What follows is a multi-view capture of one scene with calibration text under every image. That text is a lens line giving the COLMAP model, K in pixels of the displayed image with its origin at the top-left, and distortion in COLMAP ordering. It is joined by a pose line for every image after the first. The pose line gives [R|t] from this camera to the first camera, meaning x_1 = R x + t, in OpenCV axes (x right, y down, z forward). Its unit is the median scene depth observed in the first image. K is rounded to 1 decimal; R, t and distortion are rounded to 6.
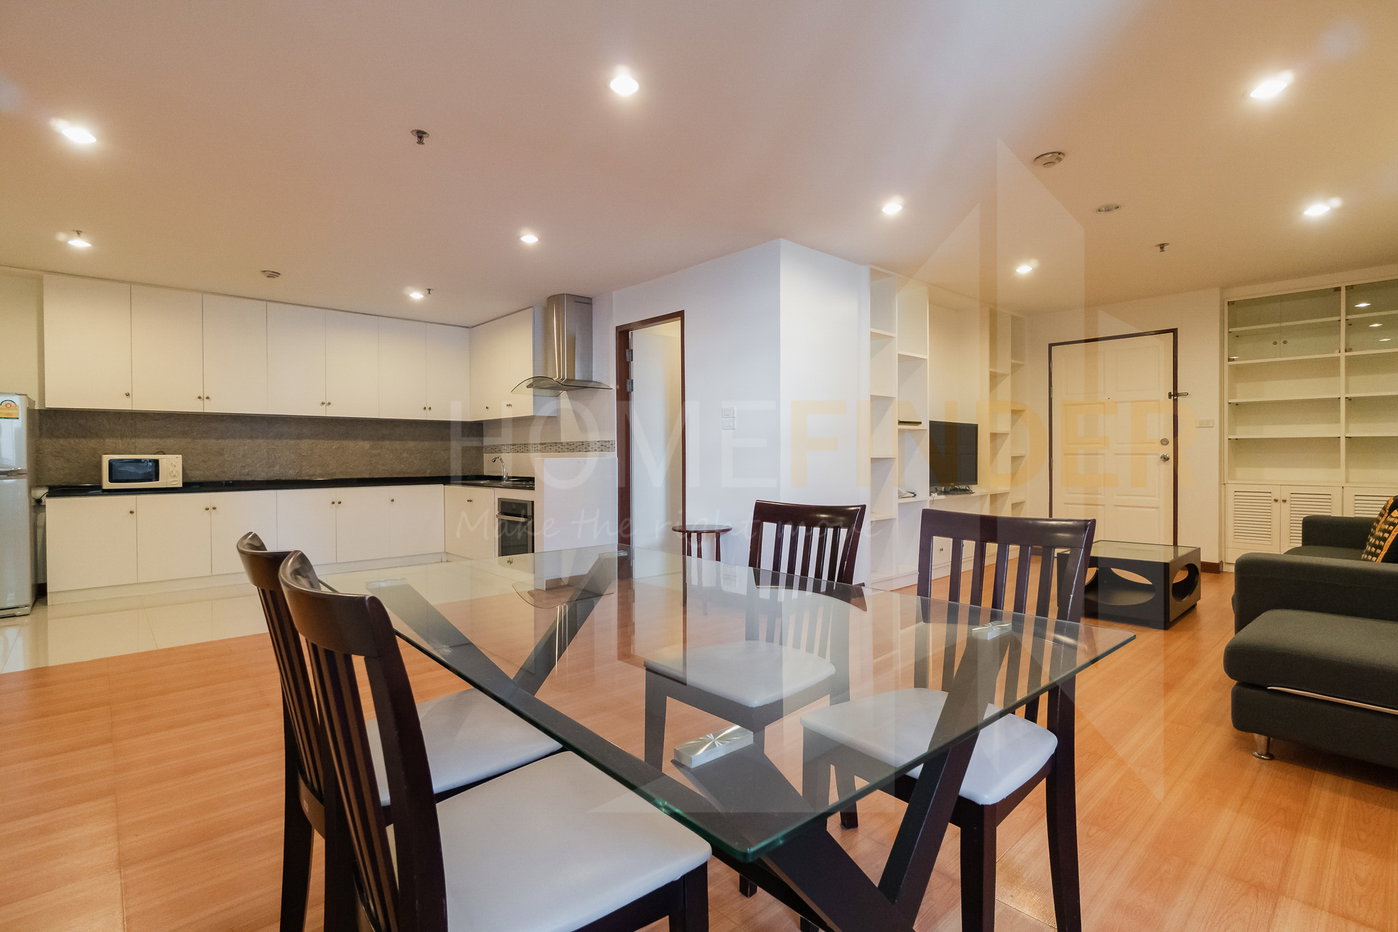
lens RADIAL K [[641.3, 0, 699.0], [0, 641.3, 466.0], [0, 0, 1]] dist [0.001331, 0.000505]
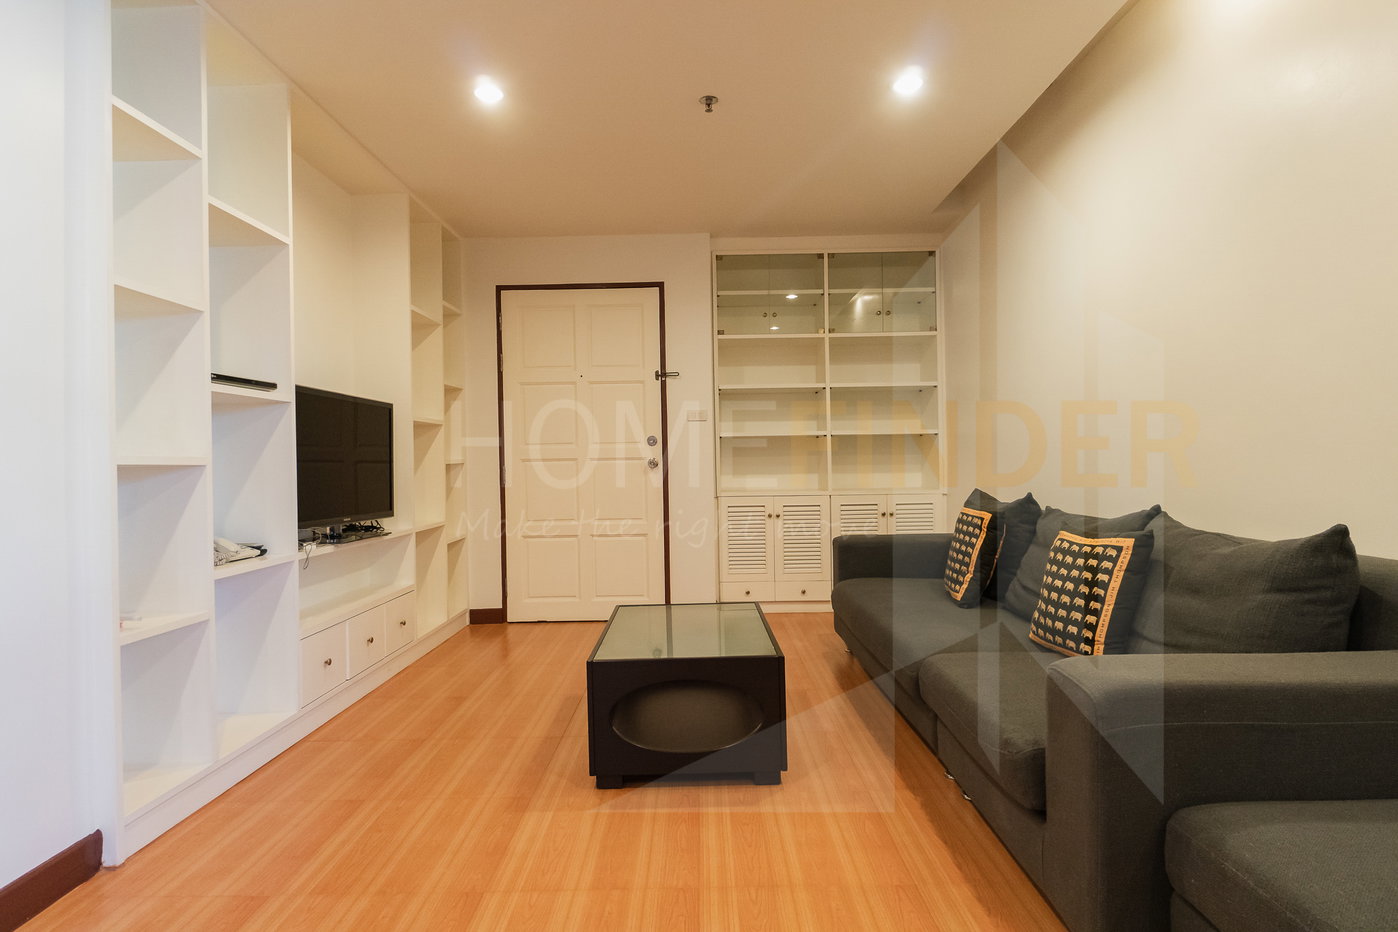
lens RADIAL K [[763.7, 0, 698.1], [0, 763.7, 457.8], [0, 0, 1]] dist [-0.000406, -0.000473]
pose [[0.679798, -0.002805, 0.733394, 0.149591], [0.025346, 0.999485, -0.019671, -0.001116], [-0.732962, 0.031961, 0.679519, 0.407889]]
